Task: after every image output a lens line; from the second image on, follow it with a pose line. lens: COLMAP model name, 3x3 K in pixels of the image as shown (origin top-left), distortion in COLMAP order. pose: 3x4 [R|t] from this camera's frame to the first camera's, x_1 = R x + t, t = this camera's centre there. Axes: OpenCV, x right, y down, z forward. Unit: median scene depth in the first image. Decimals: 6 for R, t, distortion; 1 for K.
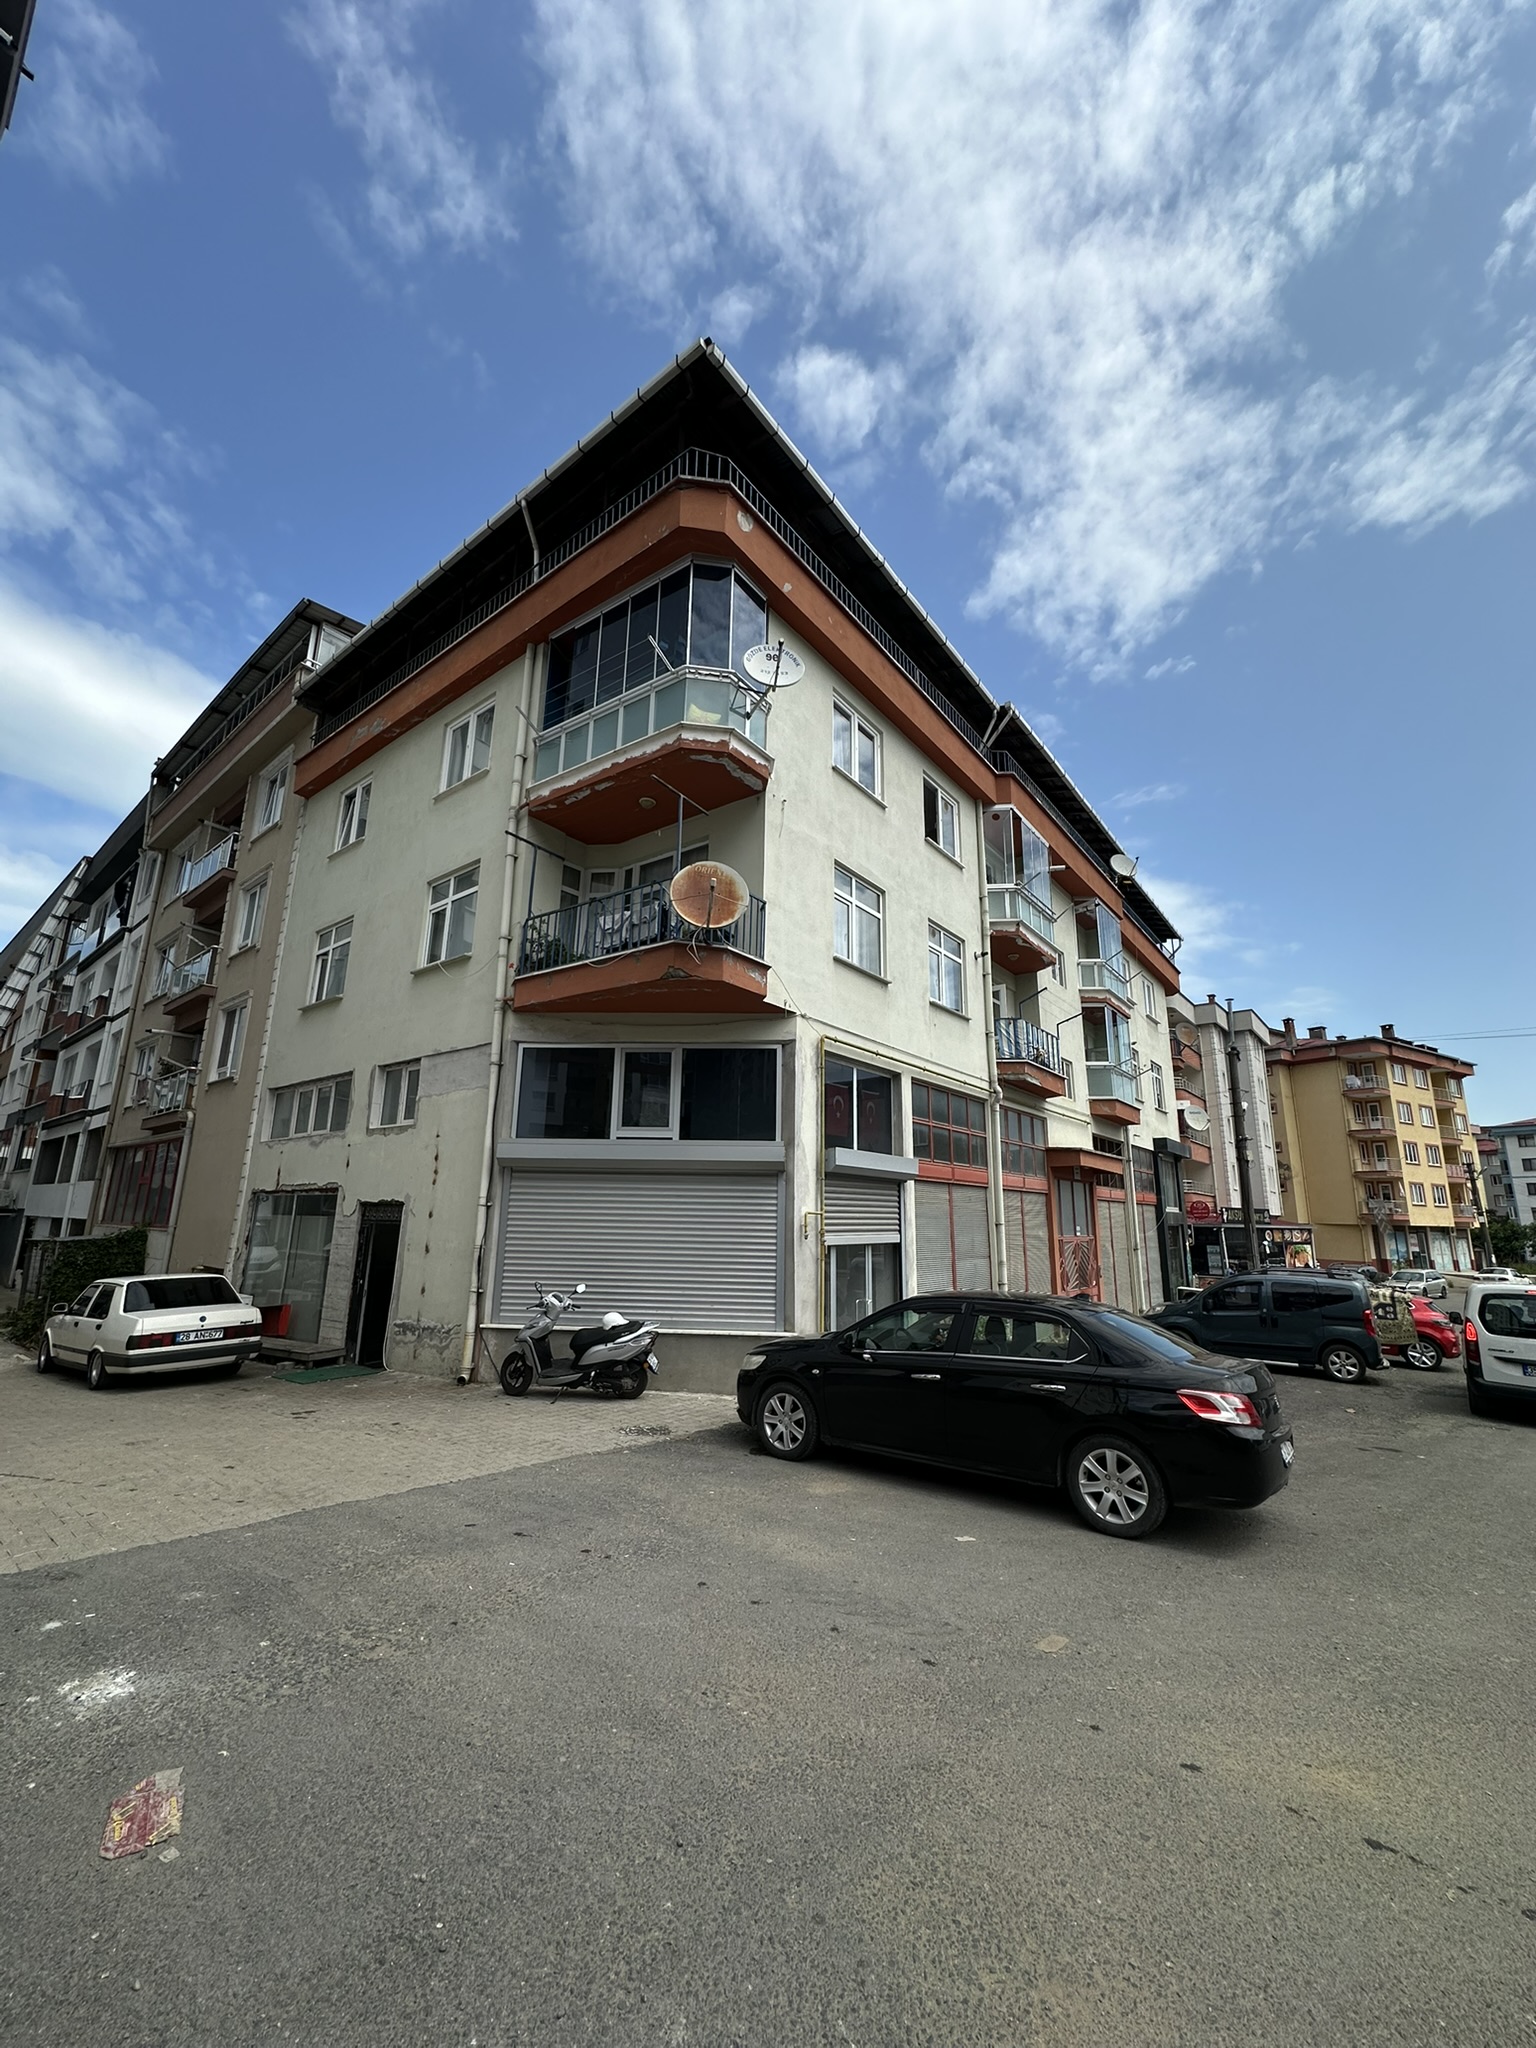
lens RADIAL K [[817.9, 0, 767.4], [0, 817.9, 1026.4], [0, 0, 1]] dist [-0.003178, 0.000896]
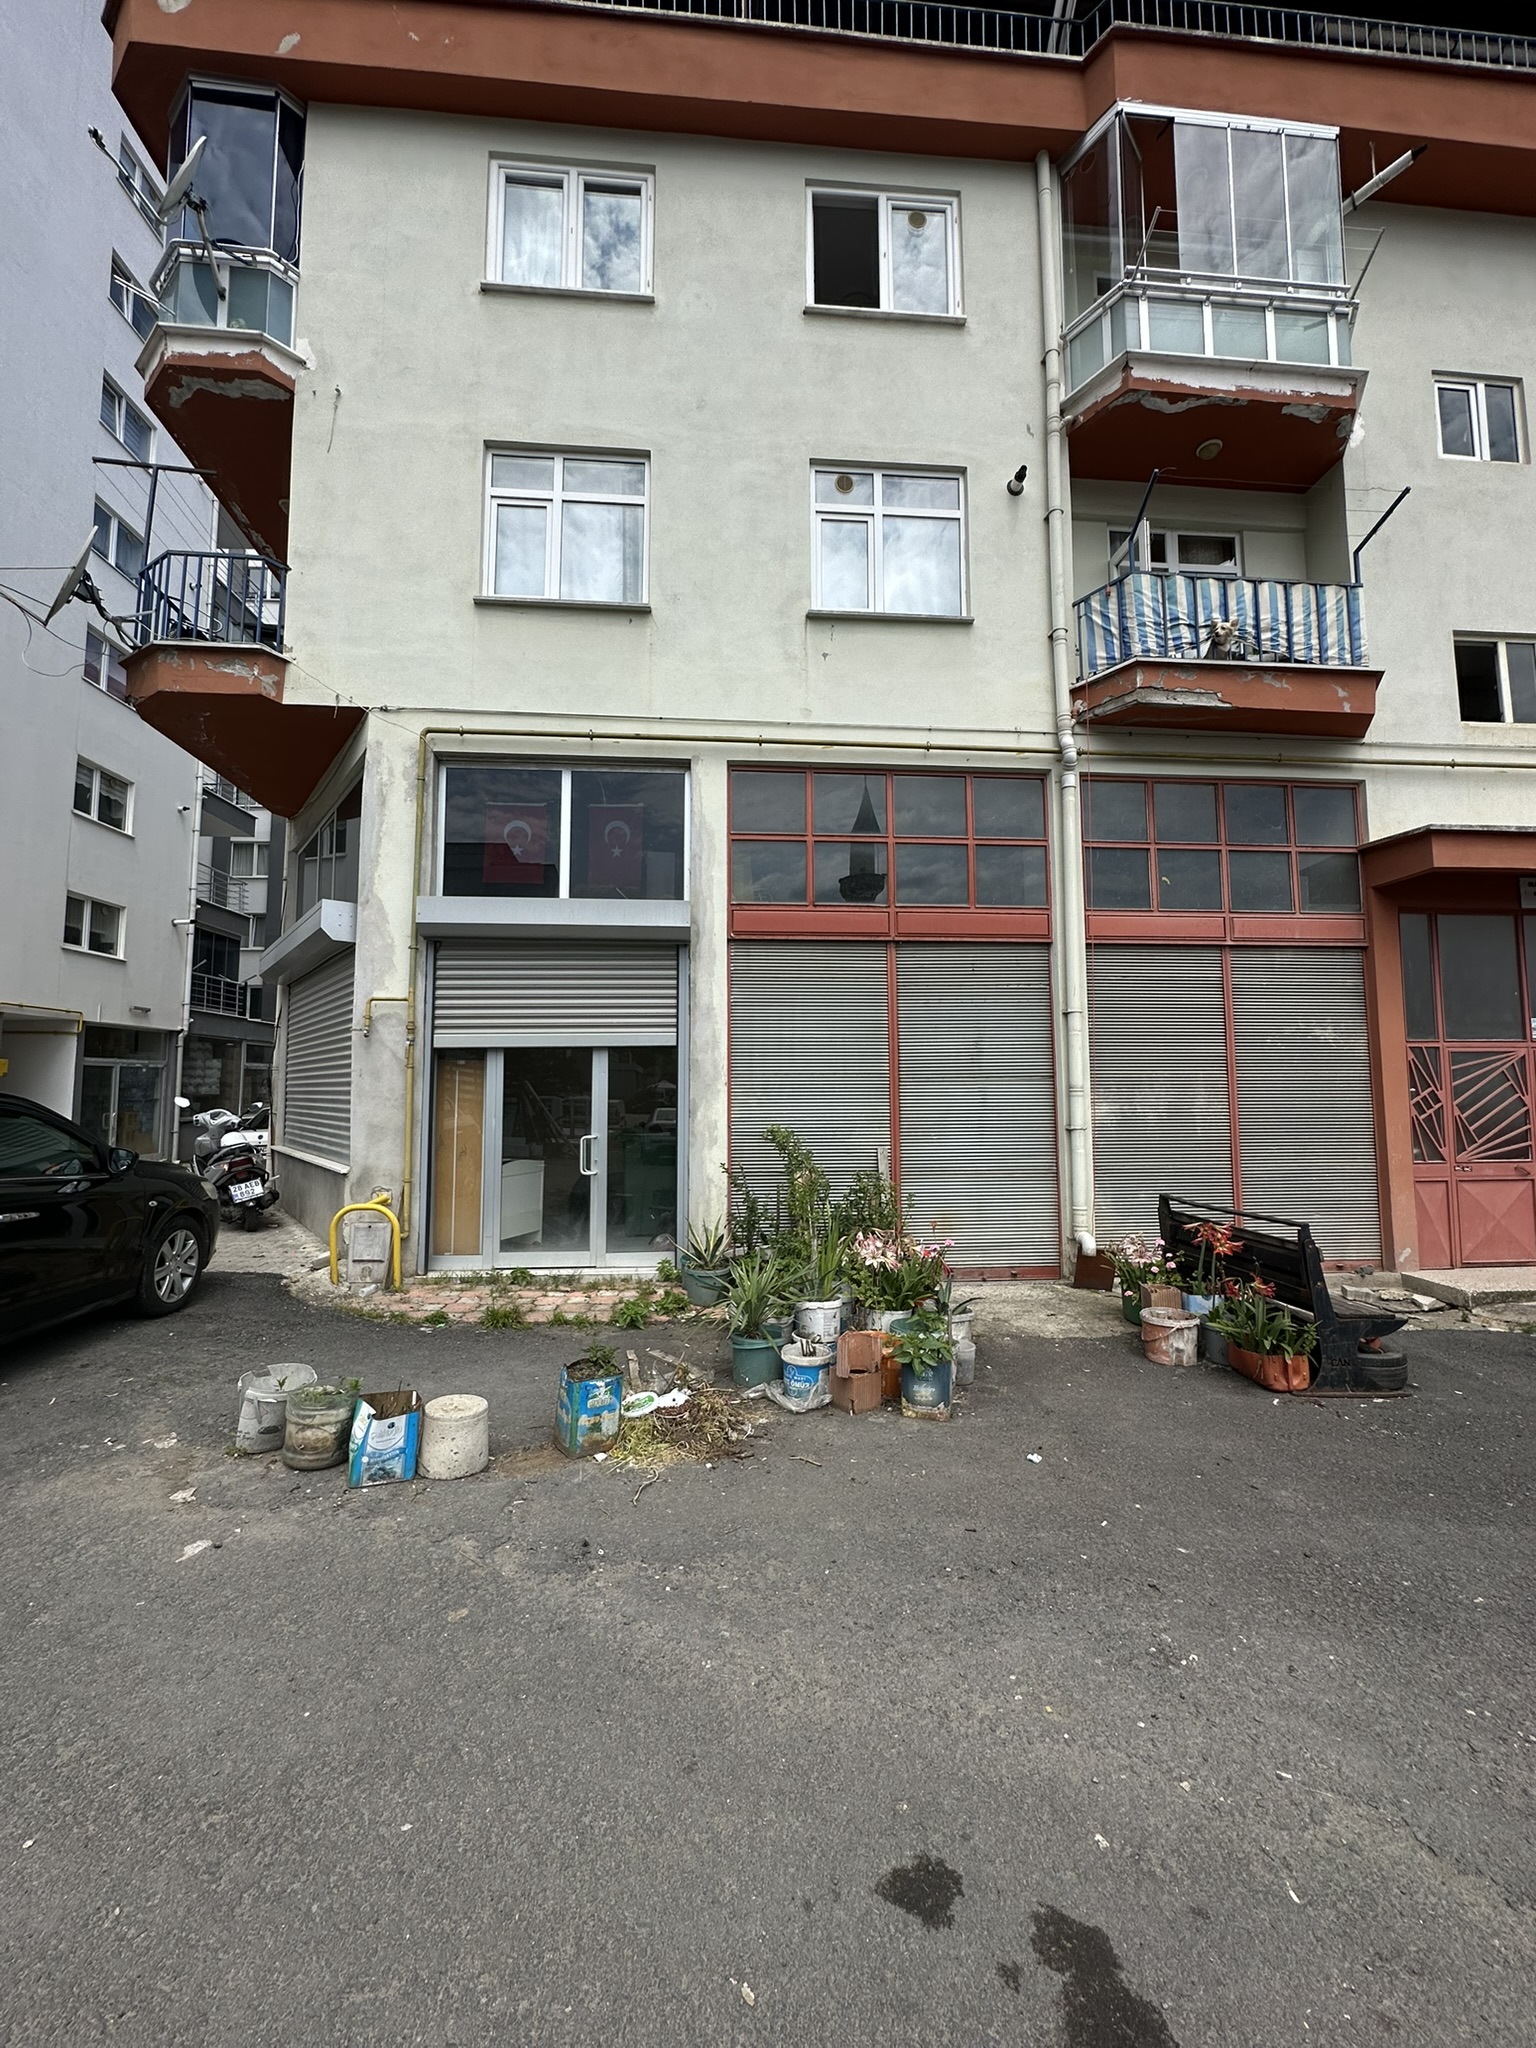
lens RADIAL K [[817.9, 0, 767.4], [0, 817.9, 1026.4], [0, 0, 1]] dist [-0.003178, 0.000896]
pose [[0.679870, -0.075240, -0.729462, 0.591077], [0.186104, 0.979860, 0.072385, 0.204839], [0.709325, -0.184968, 0.680180, 0.599785]]
